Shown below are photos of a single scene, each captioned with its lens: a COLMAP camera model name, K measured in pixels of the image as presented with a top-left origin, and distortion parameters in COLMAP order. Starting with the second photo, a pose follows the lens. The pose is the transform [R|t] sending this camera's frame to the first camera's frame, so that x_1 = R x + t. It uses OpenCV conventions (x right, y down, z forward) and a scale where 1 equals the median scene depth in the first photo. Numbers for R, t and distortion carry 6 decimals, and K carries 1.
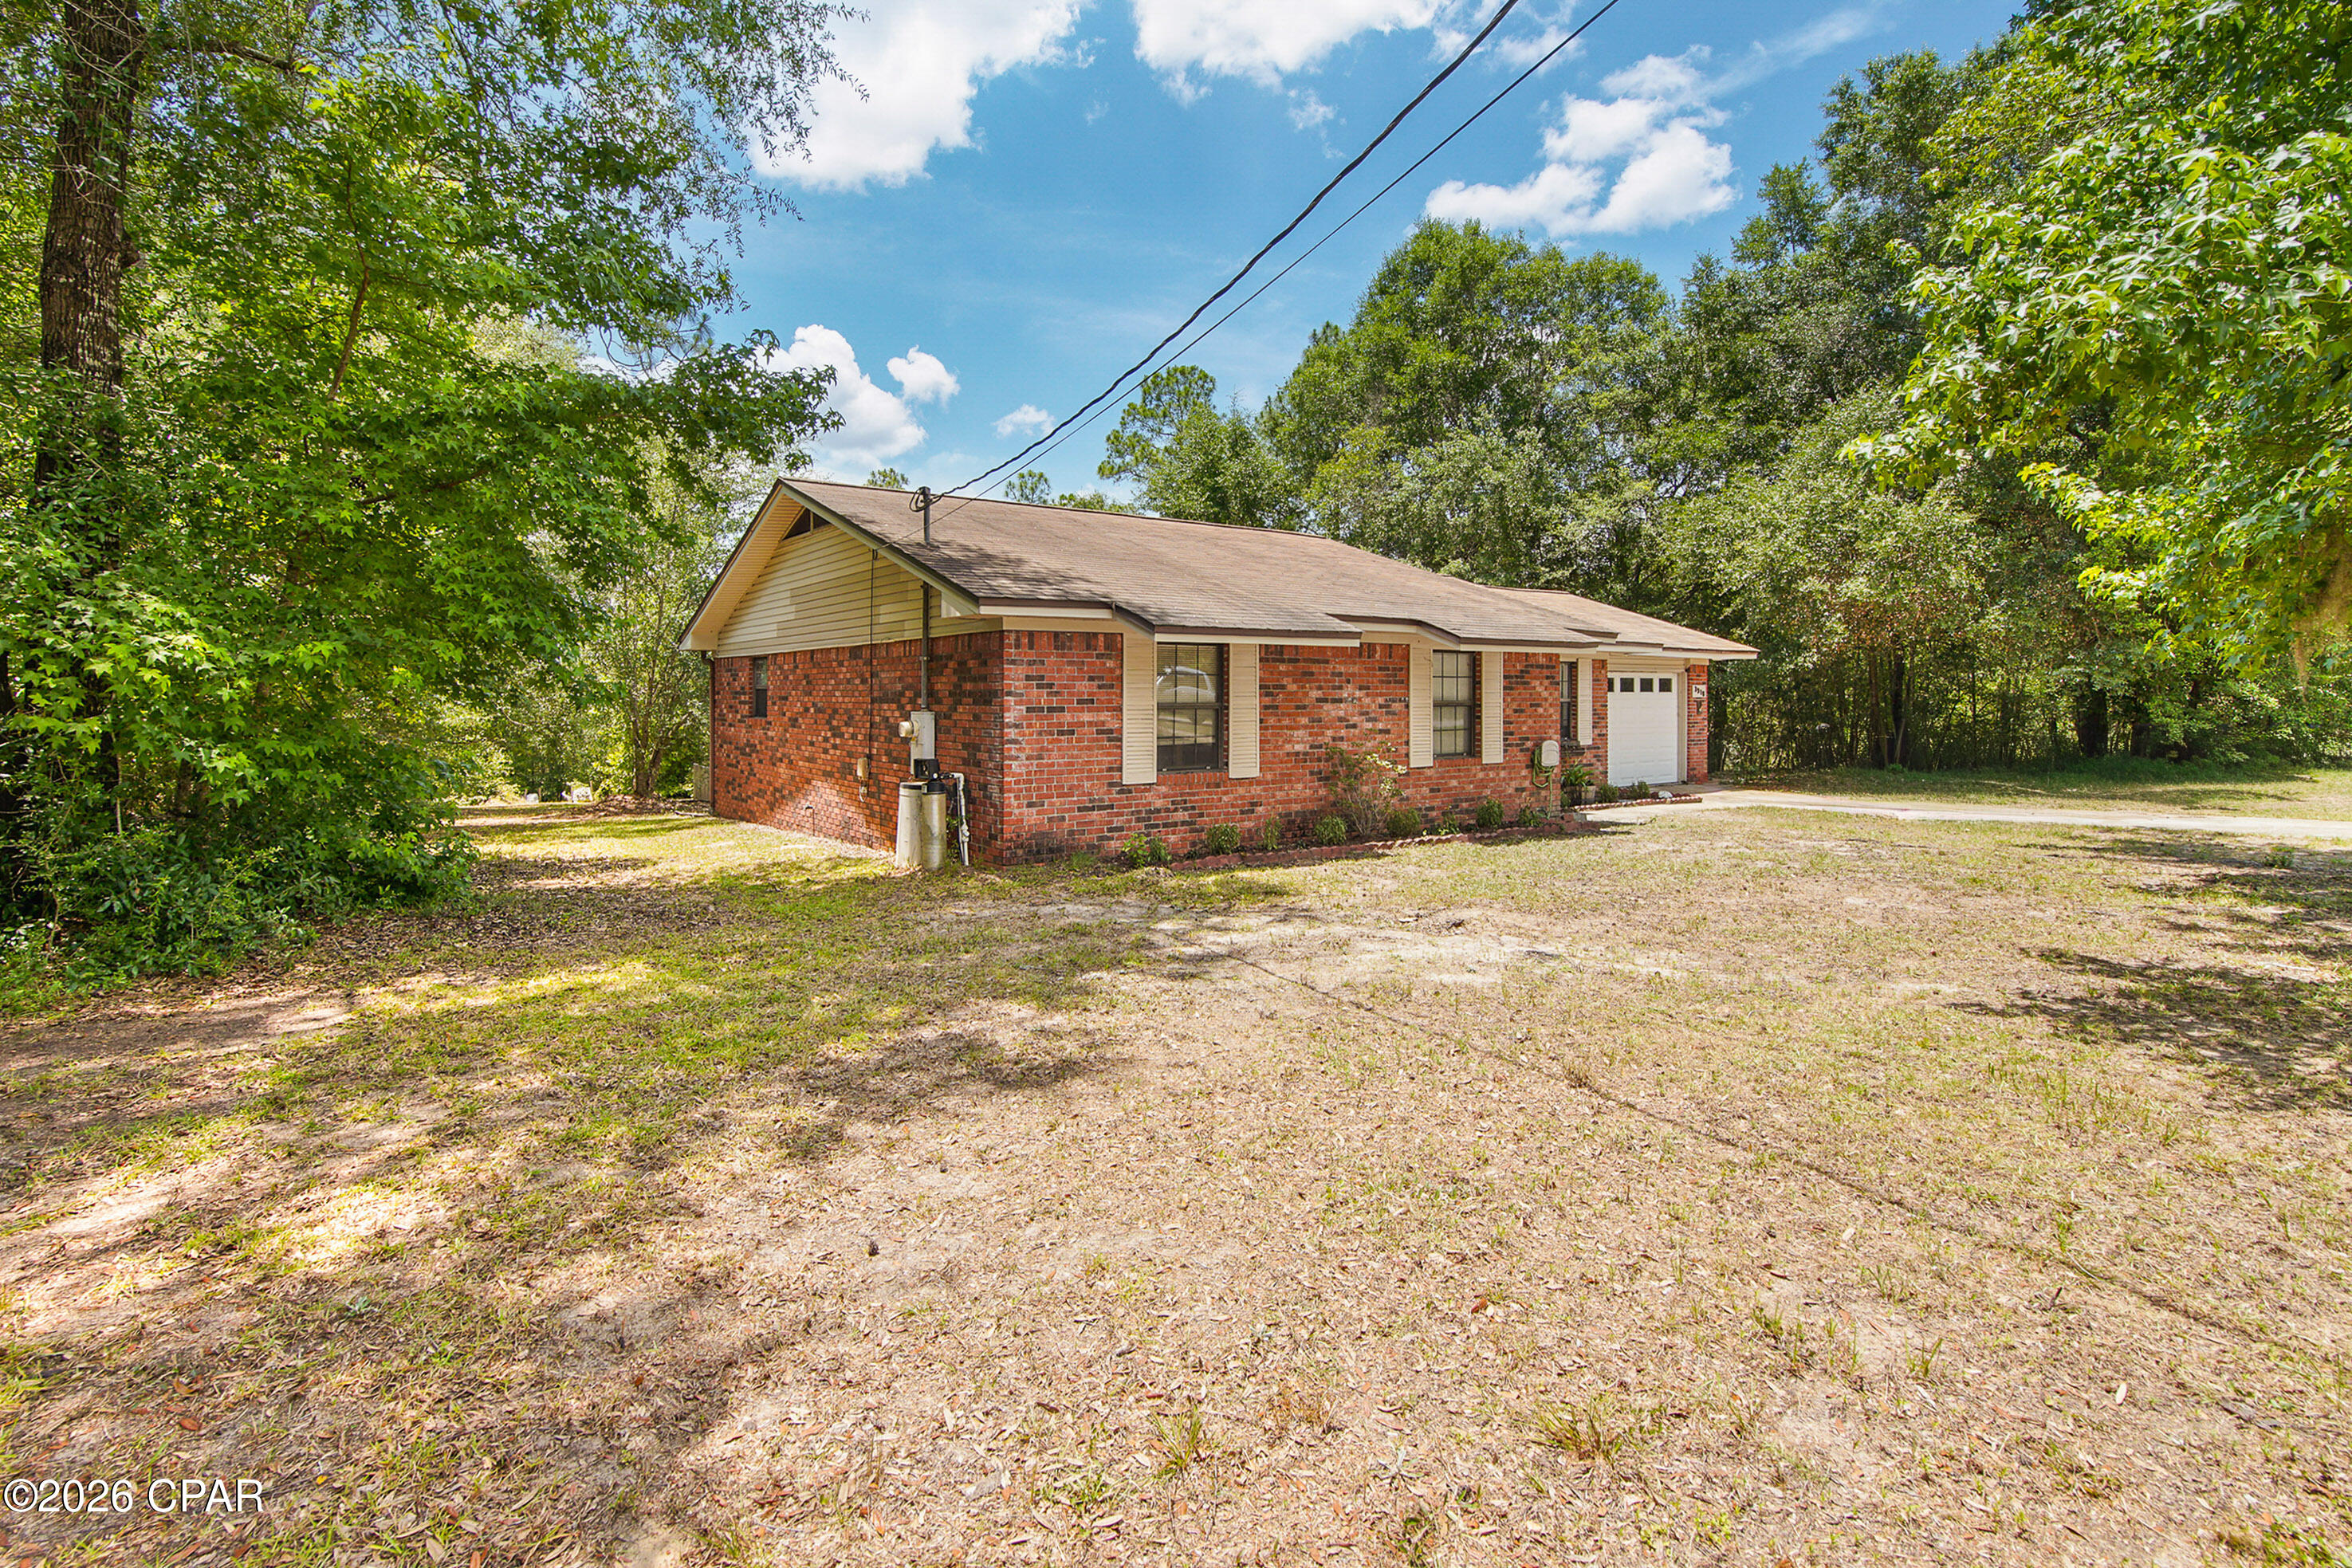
lens RADIAL K [[1085.9, 0, 1154.2], [0, 1085.9, 730.2], [0, 0, 1]] dist [-0.000210, 0.000001]
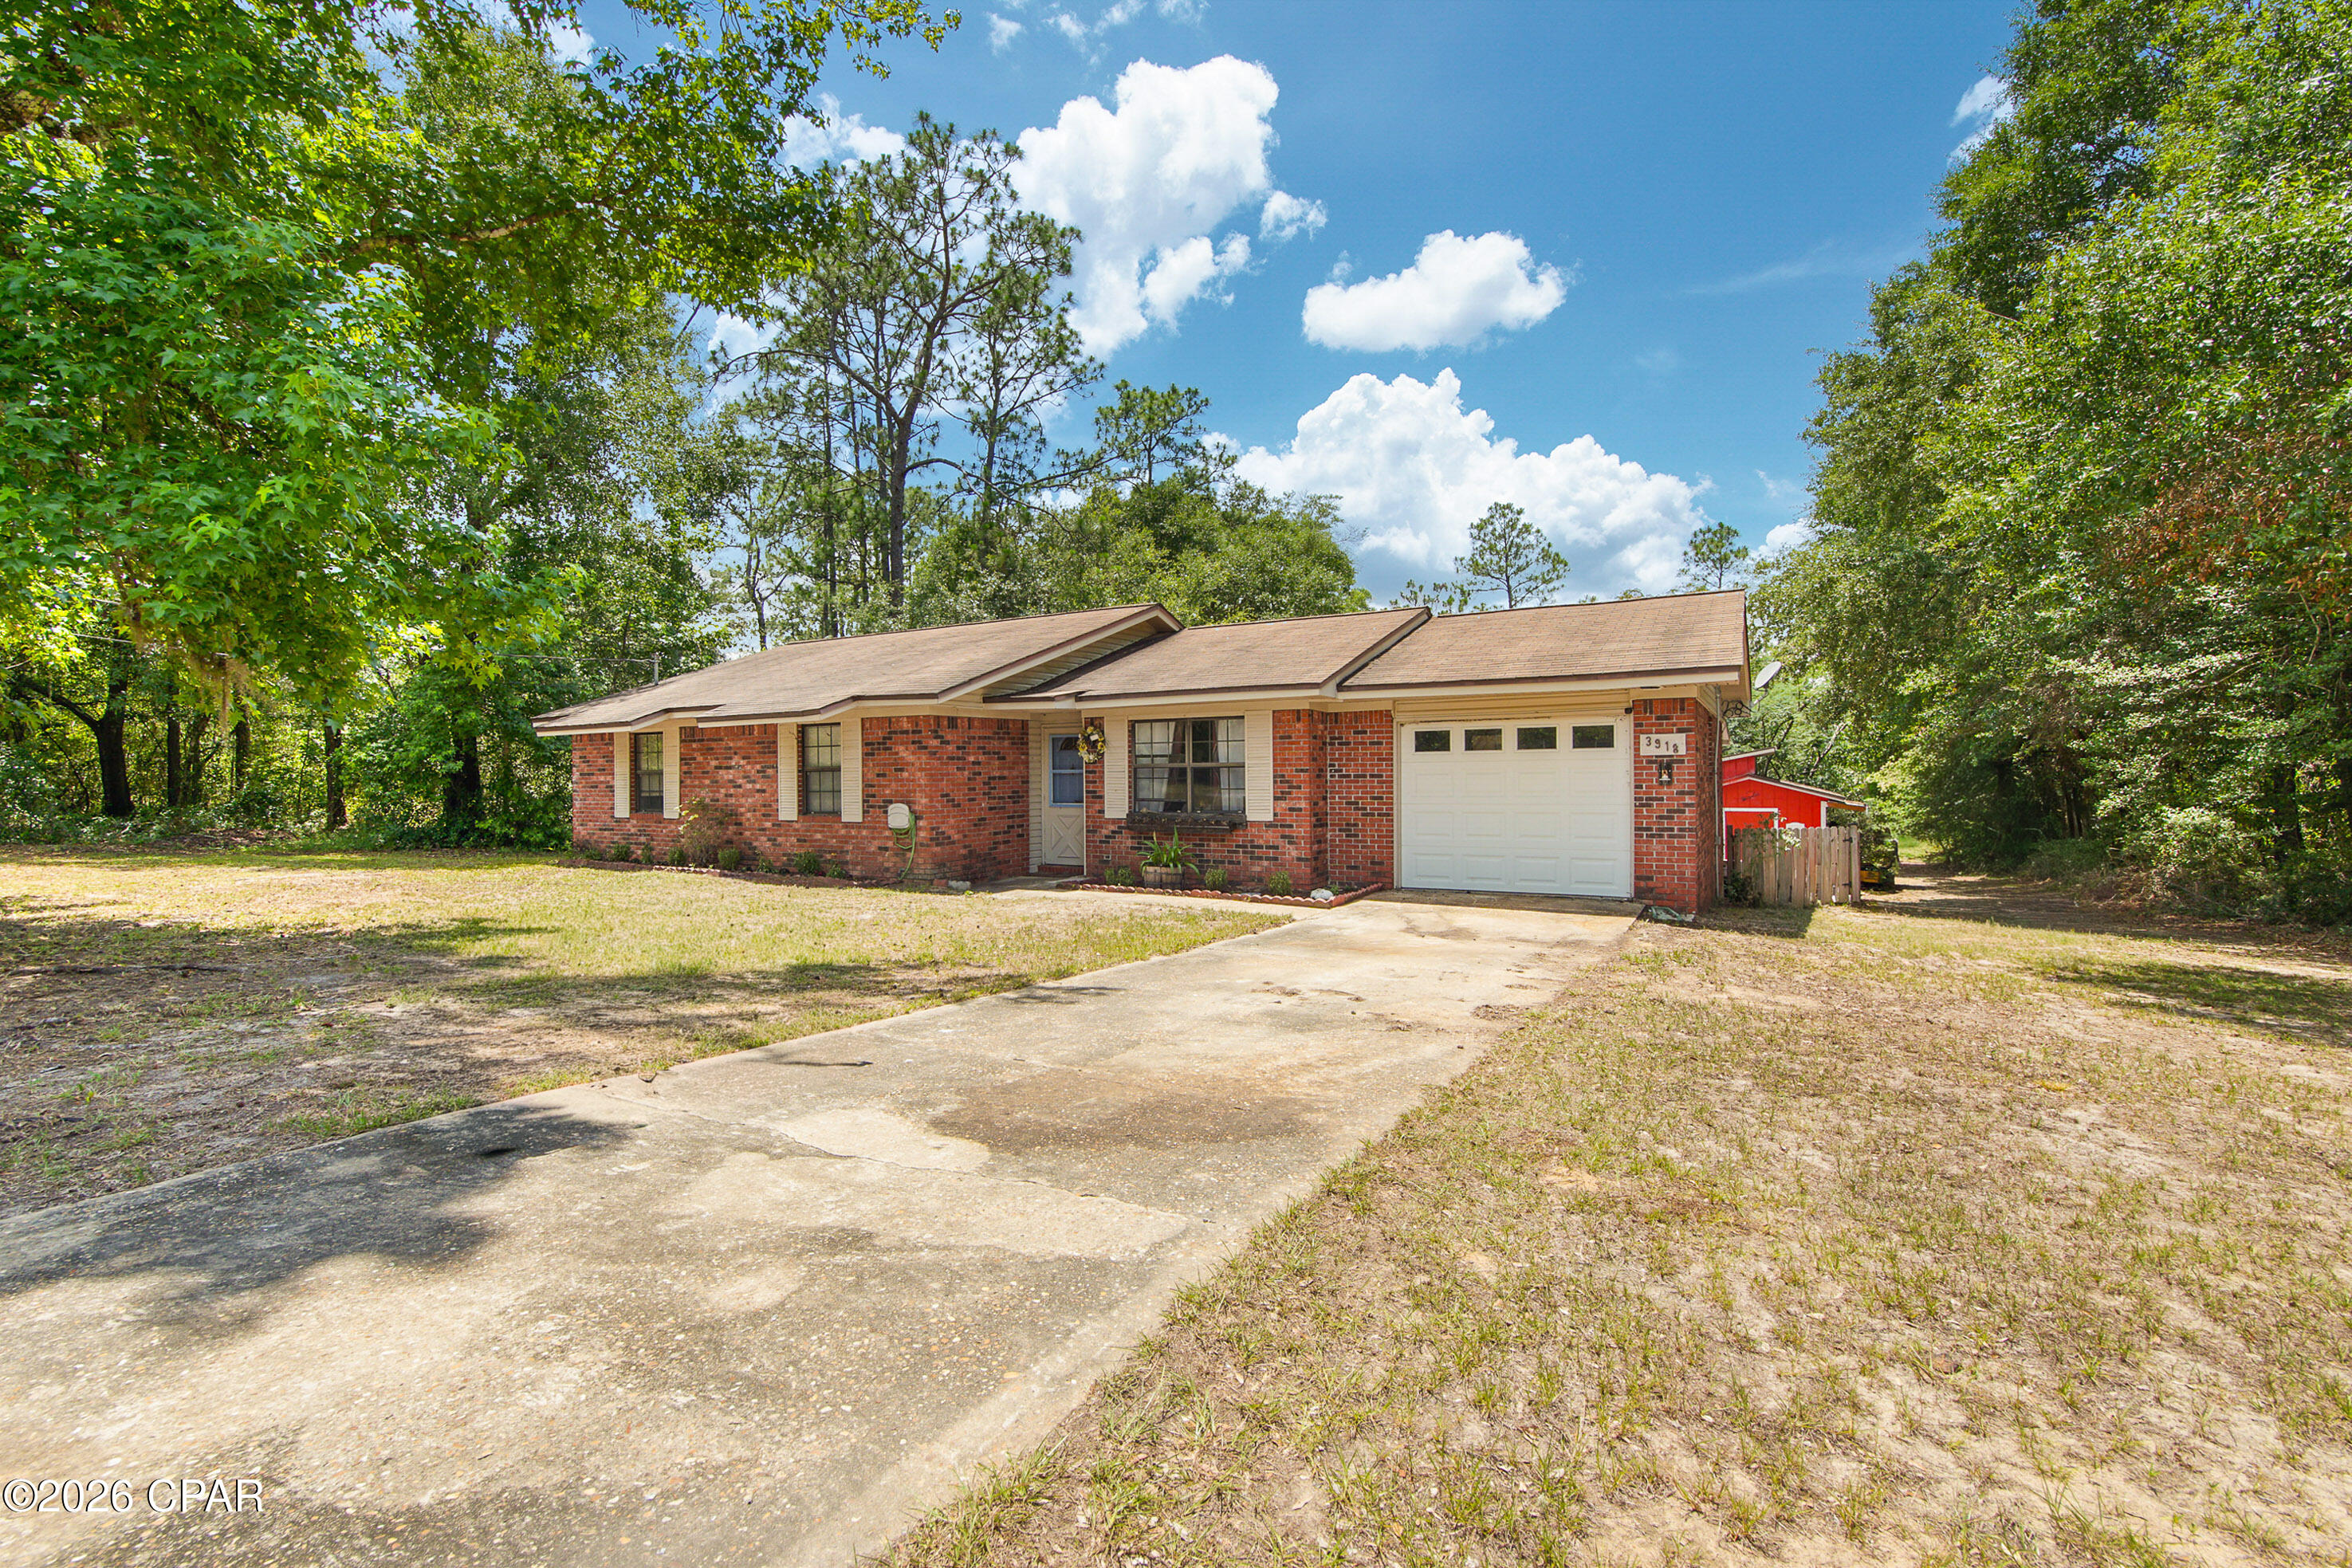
lens RADIAL K [[1053.7, 0, 1153.5], [0, 1053.7, 772.8], [0, 0, 1]] dist [-0.002913, -0.000018]
pose [[0.407139, -0.008513, -0.913326, 1.538441], [-0.023758, 0.999520, -0.019907, -0.006374], [0.913057, 0.029804, 0.406741, 0.908640]]
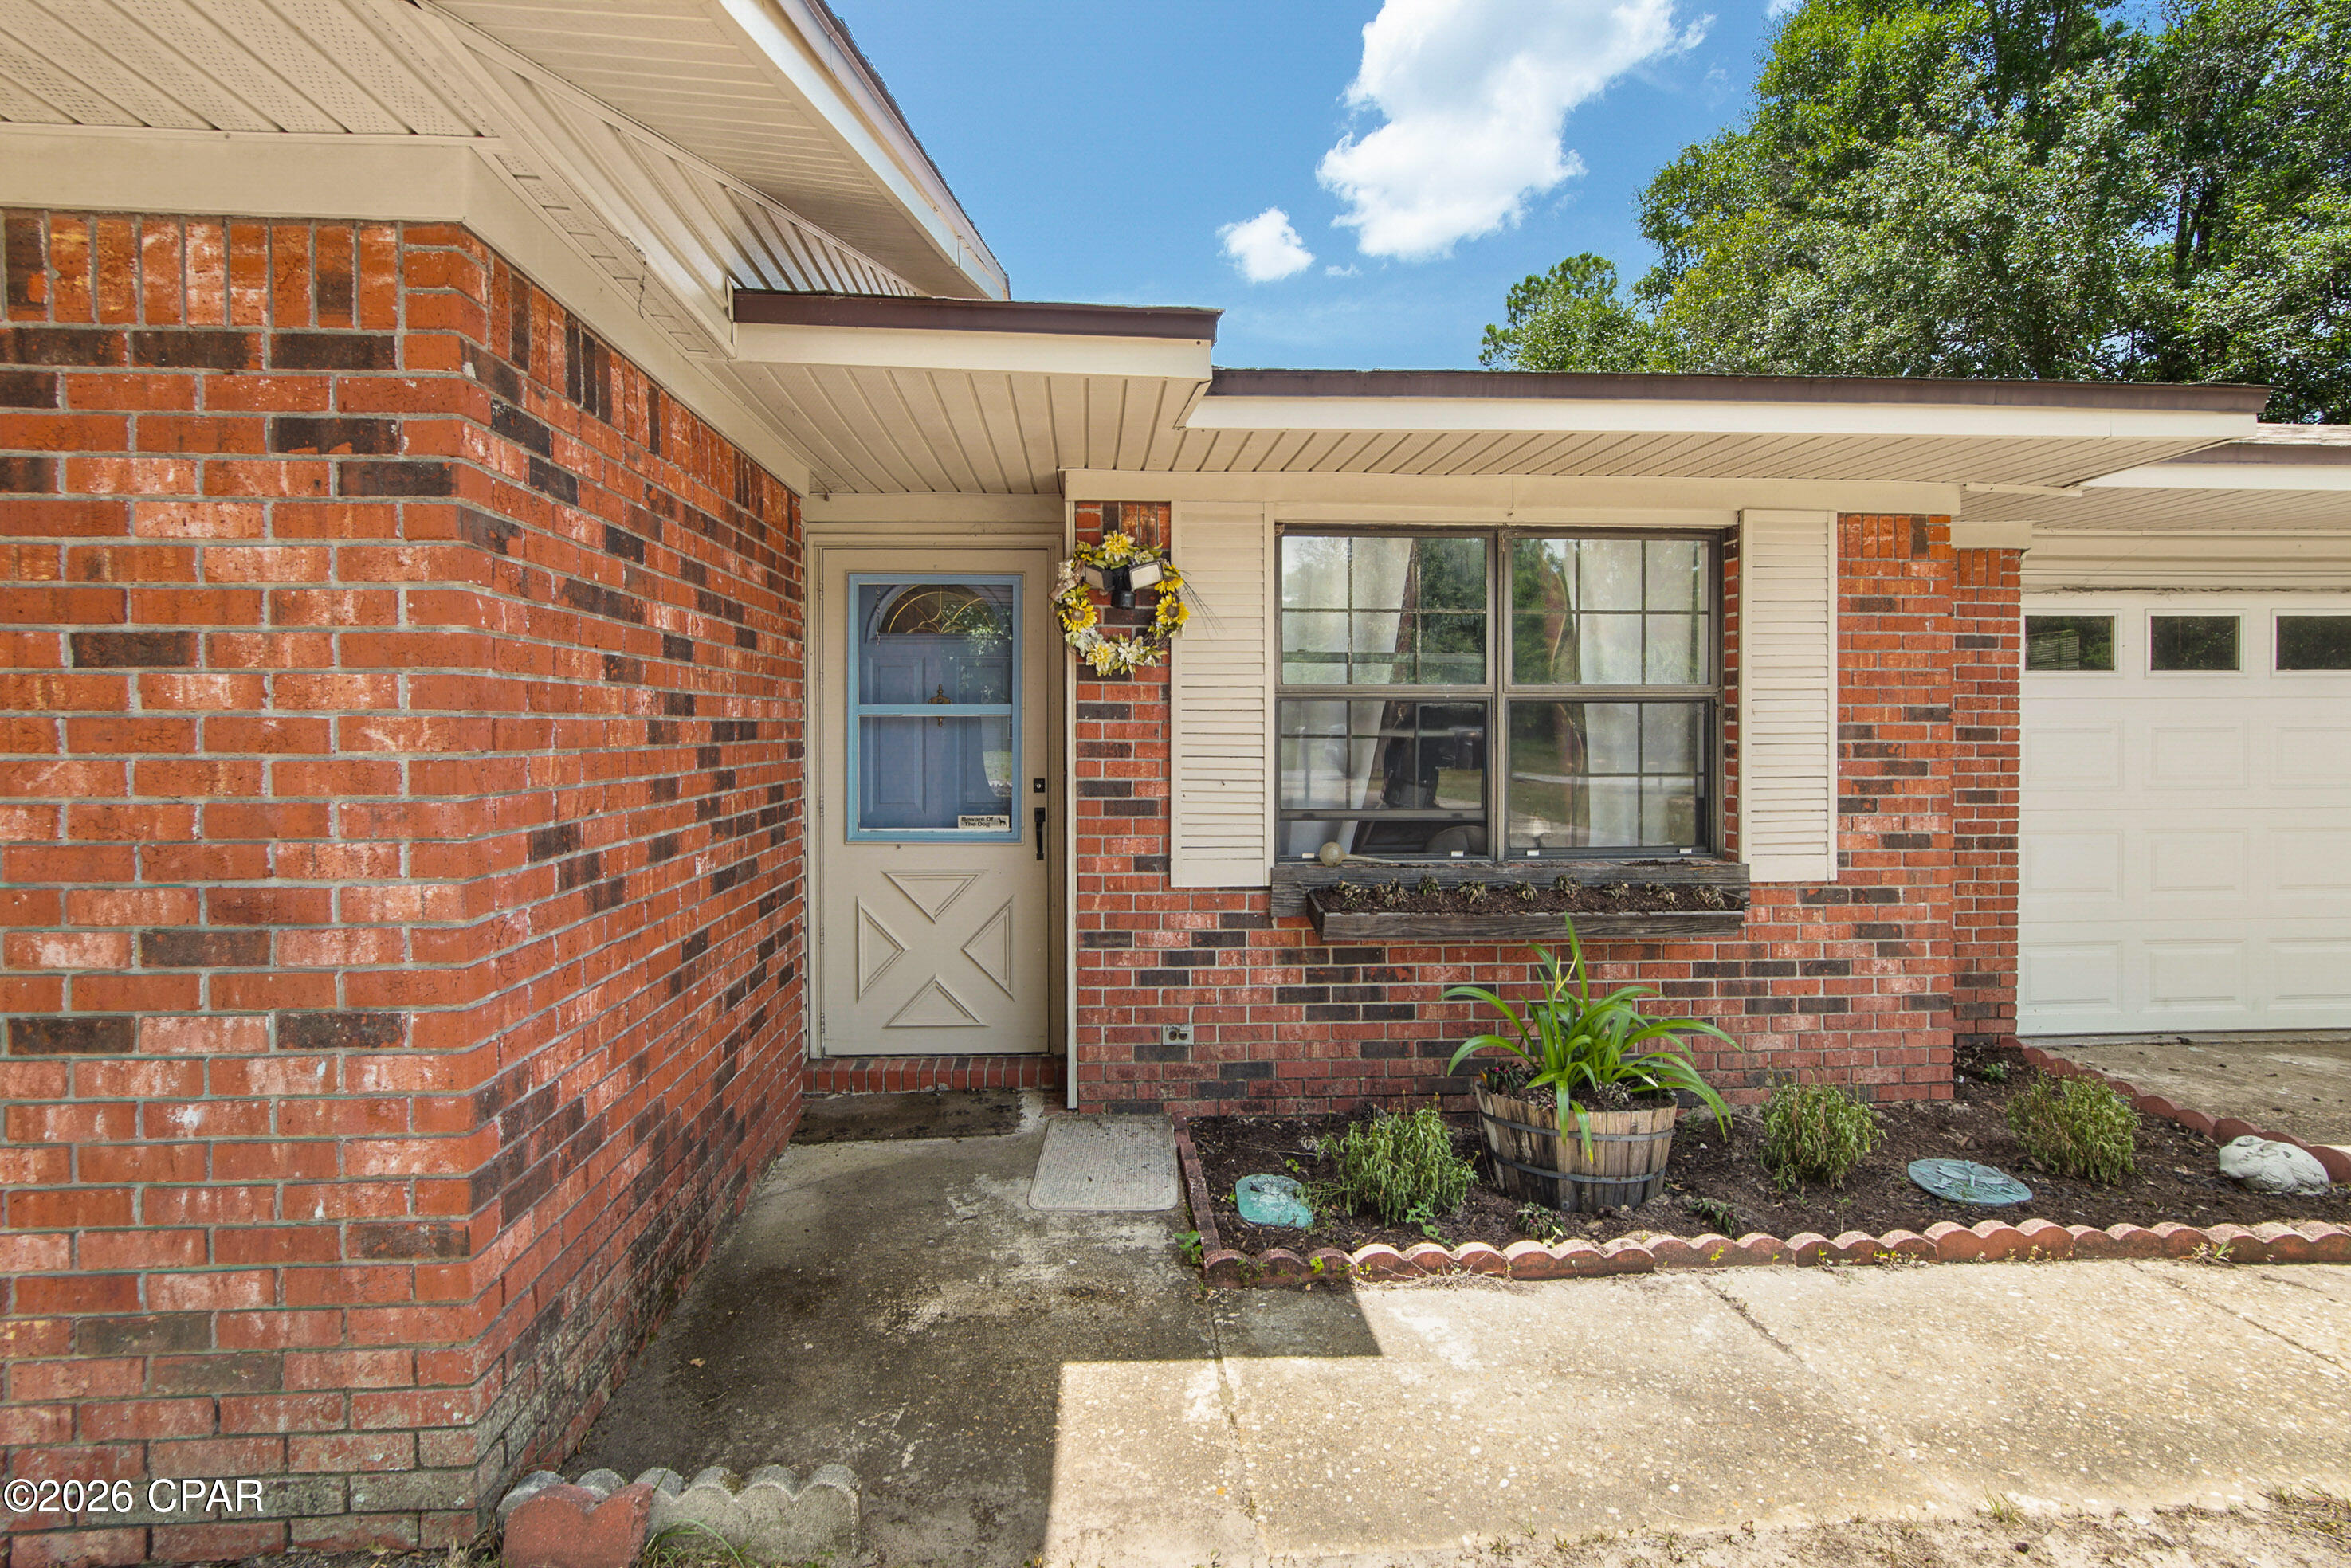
lens RADIAL K [[1085.4, 0, 1153.7], [0, 1085.4, 730.2], [0, 0, 1]] dist [-0.000210, 0.000001]
pose [[0.851525, -0.005769, -0.524282, 0.587295], [-0.016156, 0.999176, -0.037235, -0.011995], [0.524064, 0.040177, 0.850731, 1.068097]]
